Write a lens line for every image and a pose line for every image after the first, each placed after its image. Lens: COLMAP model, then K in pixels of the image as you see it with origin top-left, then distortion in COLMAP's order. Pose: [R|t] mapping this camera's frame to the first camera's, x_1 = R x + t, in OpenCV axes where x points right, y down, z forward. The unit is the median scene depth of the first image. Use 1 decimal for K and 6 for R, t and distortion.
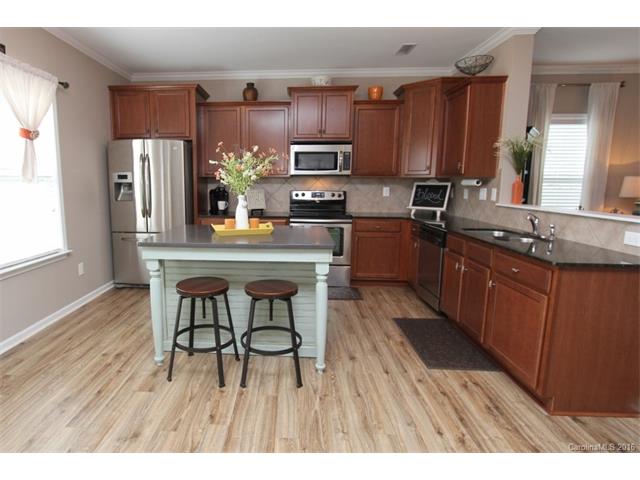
lens RADIAL K [[363.5, 0, 264.0], [0, 363.5, 231.1], [0, 0, 1]] dist [-0.015160, 0.001095]
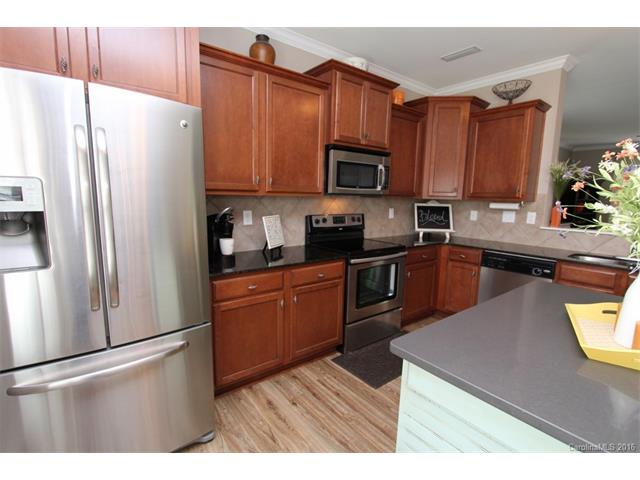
lens RADIAL K [[296.5, 0, 313.4], [0, 296.5, 244.0], [0, 0, 1]] dist [-0.014275, 0.001612]
pose [[0.742170, -0.096995, 0.663155, -0.391265], [0.073647, 0.995283, 0.063152, -0.117440], [-0.666153, 0.001970, 0.745813, 0.721177]]
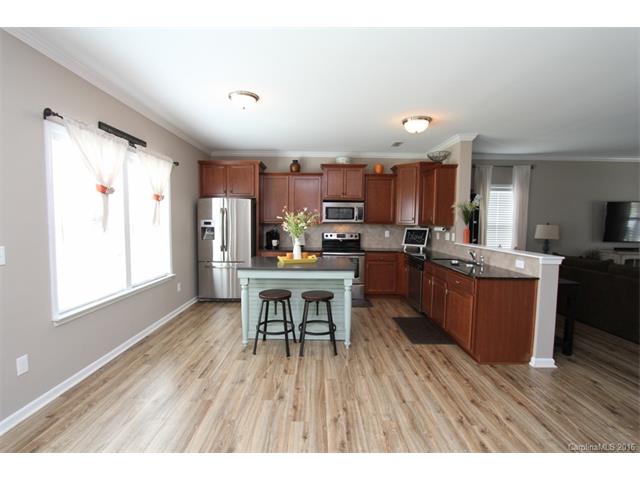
lens RADIAL K [[296.5, 0, 315.3], [0, 296.5, 236.9], [0, 0, 1]] dist [-0.014275, 0.001612]
pose [[0.997109, 0.003979, 0.075883, -0.056822], [0.002357, 0.996528, -0.083227, 0.003885], [-0.075950, 0.083165, 0.993637, -0.215835]]
